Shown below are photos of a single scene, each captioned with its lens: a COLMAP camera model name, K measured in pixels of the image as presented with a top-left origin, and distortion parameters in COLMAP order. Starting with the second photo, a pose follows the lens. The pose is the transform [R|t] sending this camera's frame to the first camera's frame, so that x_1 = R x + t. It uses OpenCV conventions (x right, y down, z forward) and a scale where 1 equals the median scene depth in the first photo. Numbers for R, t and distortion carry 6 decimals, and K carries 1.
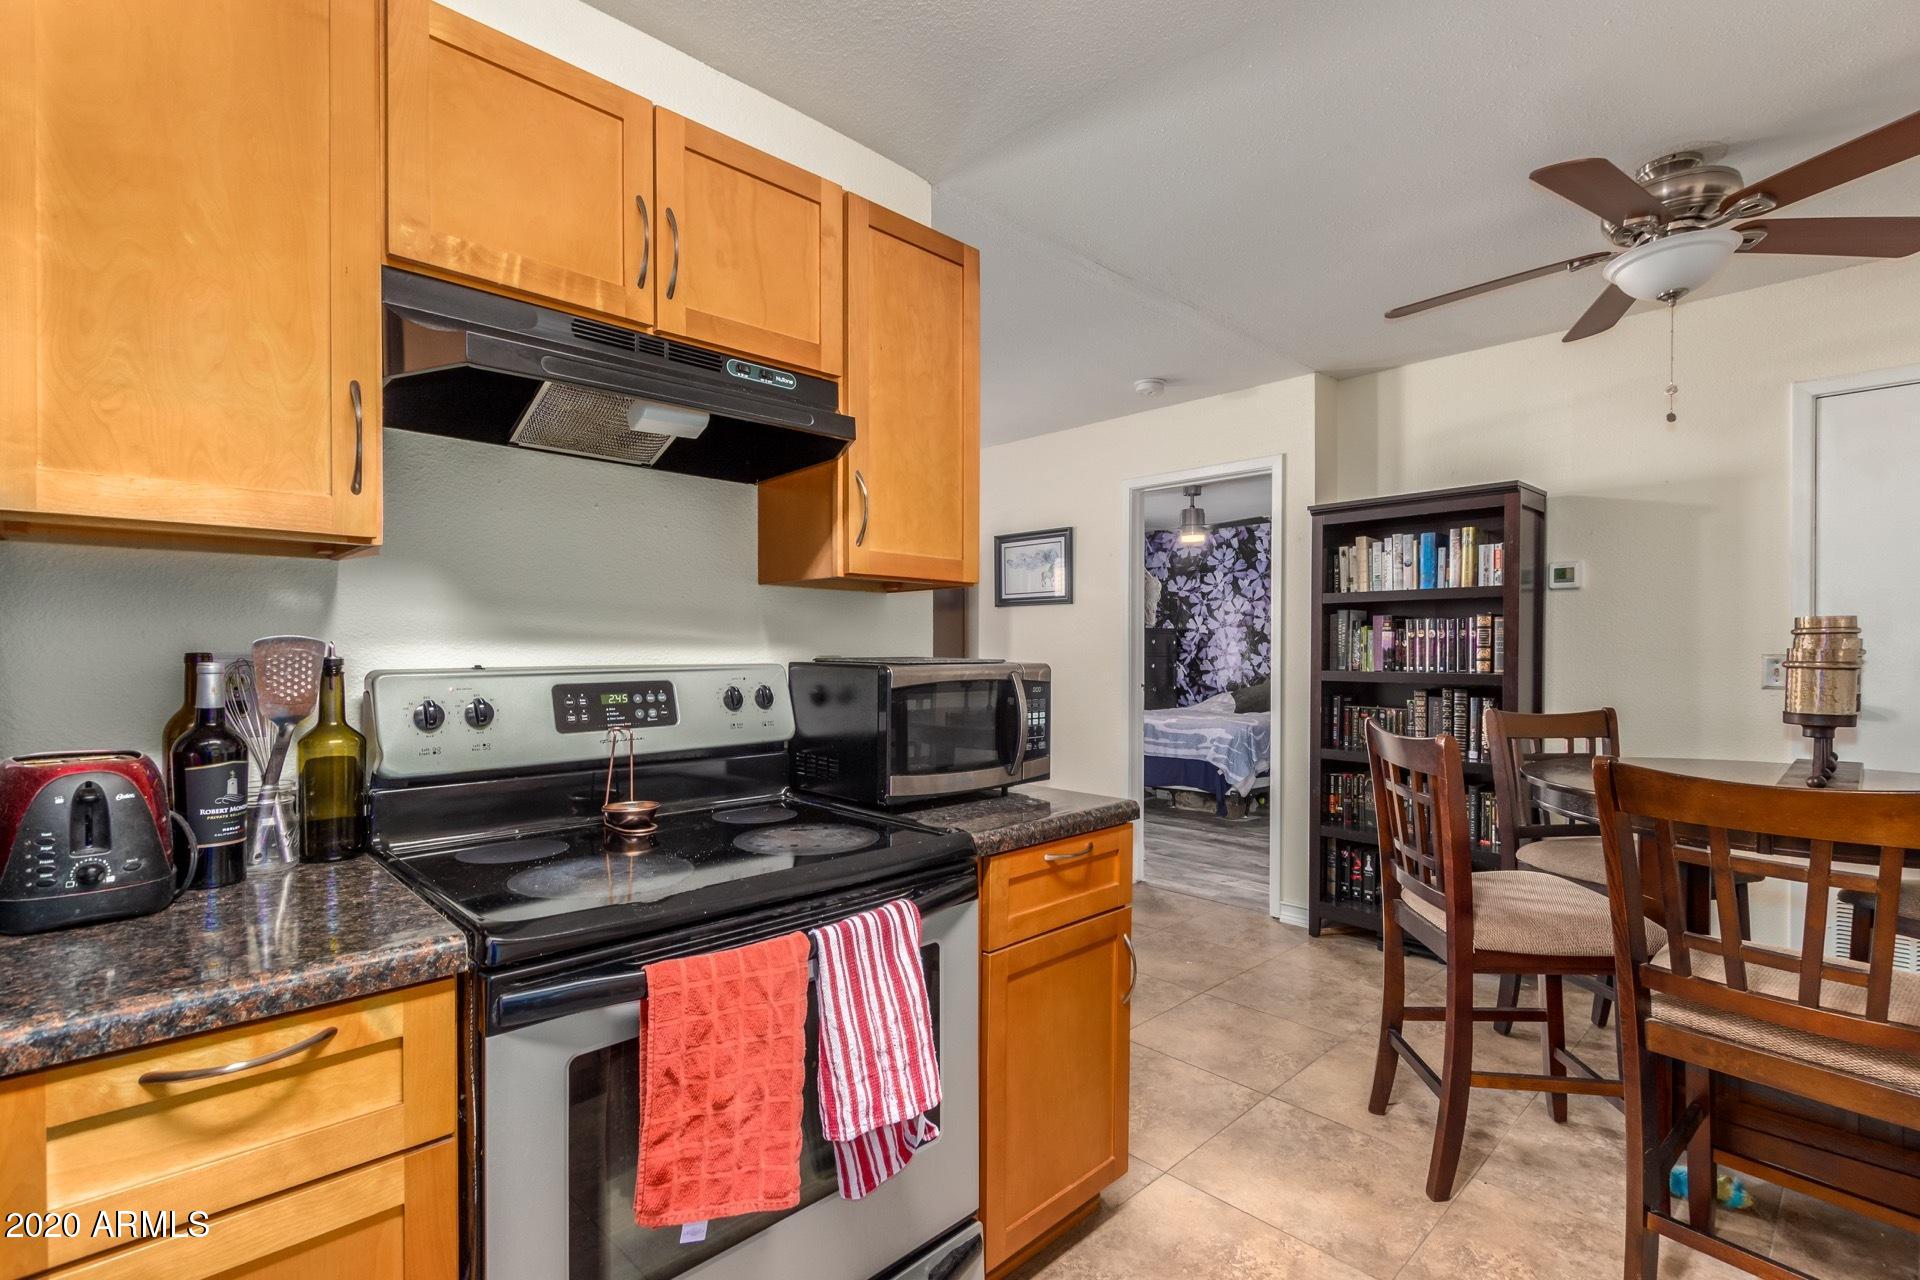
lens RADIAL K [[887.2, 0, 960.3], [0, 887.2, 654.0], [0, 0, 1]] dist [0.002025, 0.000104]
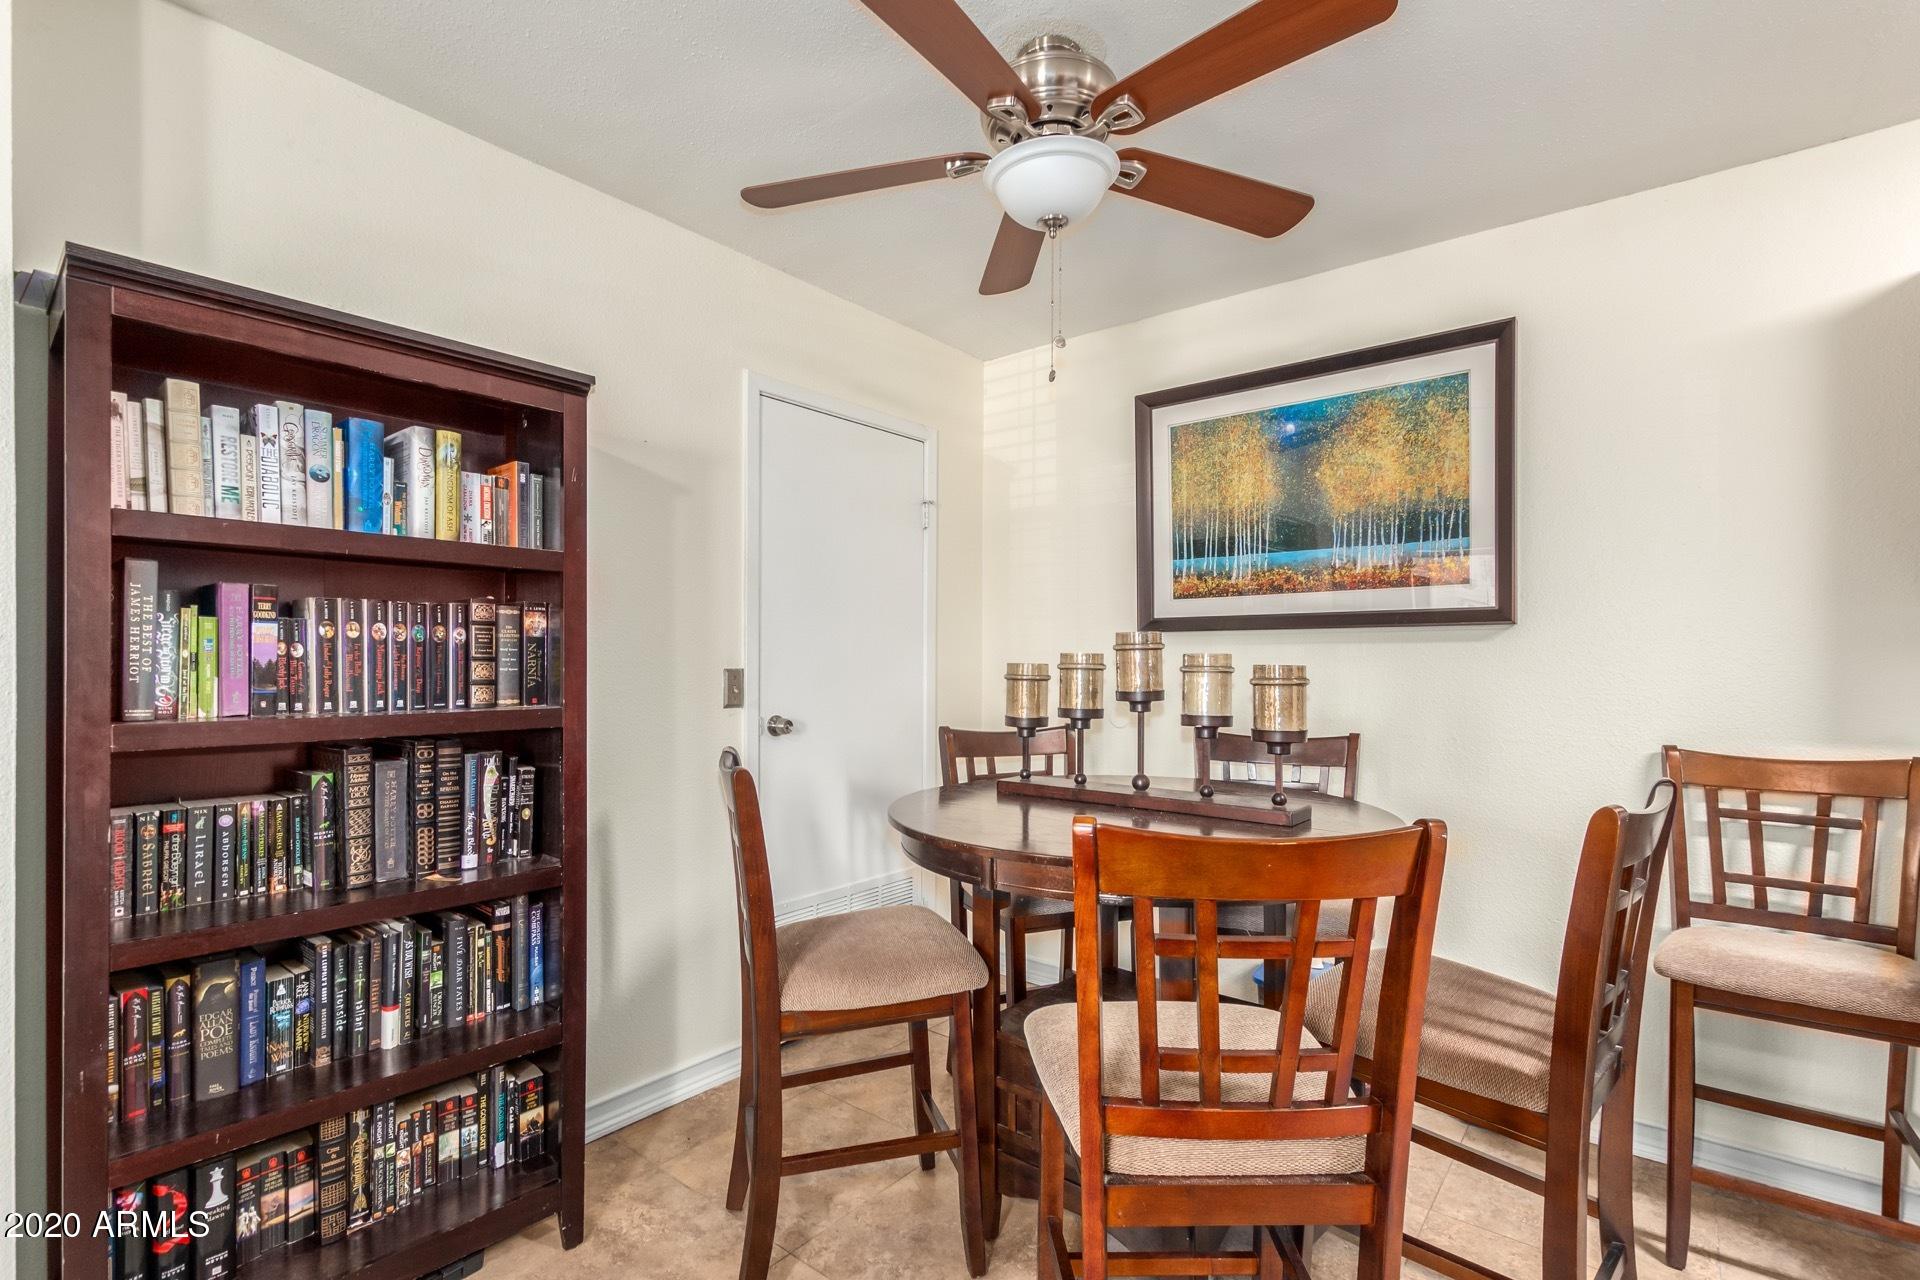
lens RADIAL K [[874.9, 0, 961.4], [0, 874.9, 661.4], [0, 0, 1]] dist [0.003626, -0.003246]
pose [[-0.106014, -0.002153, 0.994362, 0.024643], [0.000737, 0.999997, 0.002244, -0.007239], [-0.994364, 0.000971, -0.106012, 0.722572]]
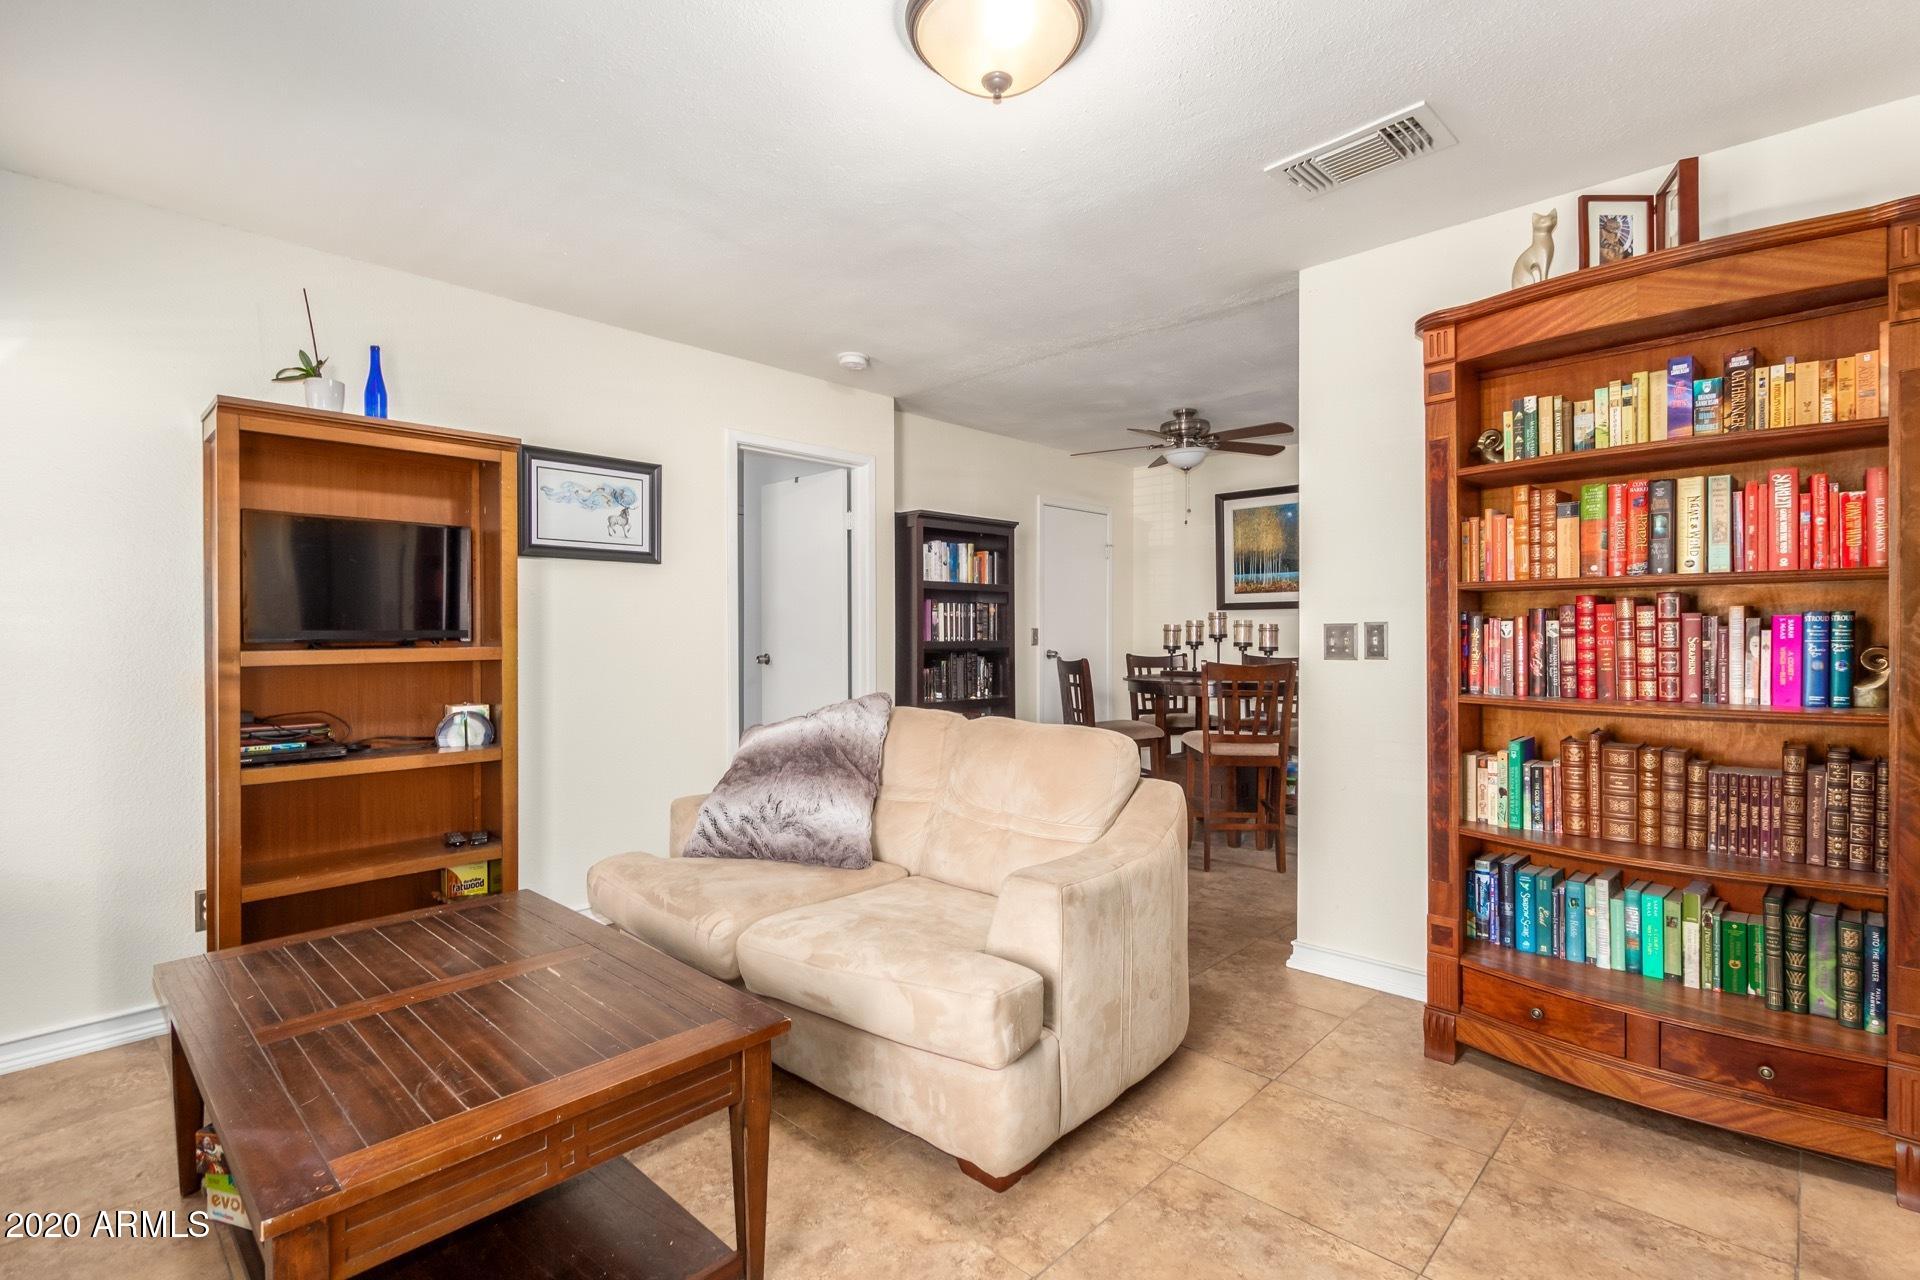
lens RADIAL K [[890.4, 0, 960.0], [0, 890.4, 640.0], [0, 0, 1]] dist [0.000309, -0.000210]
pose [[-0.027394, -0.009399, 0.999581, -0.889259], [0.005709, 0.999938, 0.009559, 0.005409], [-0.999608, 0.005968, -0.027339, 1.015767]]
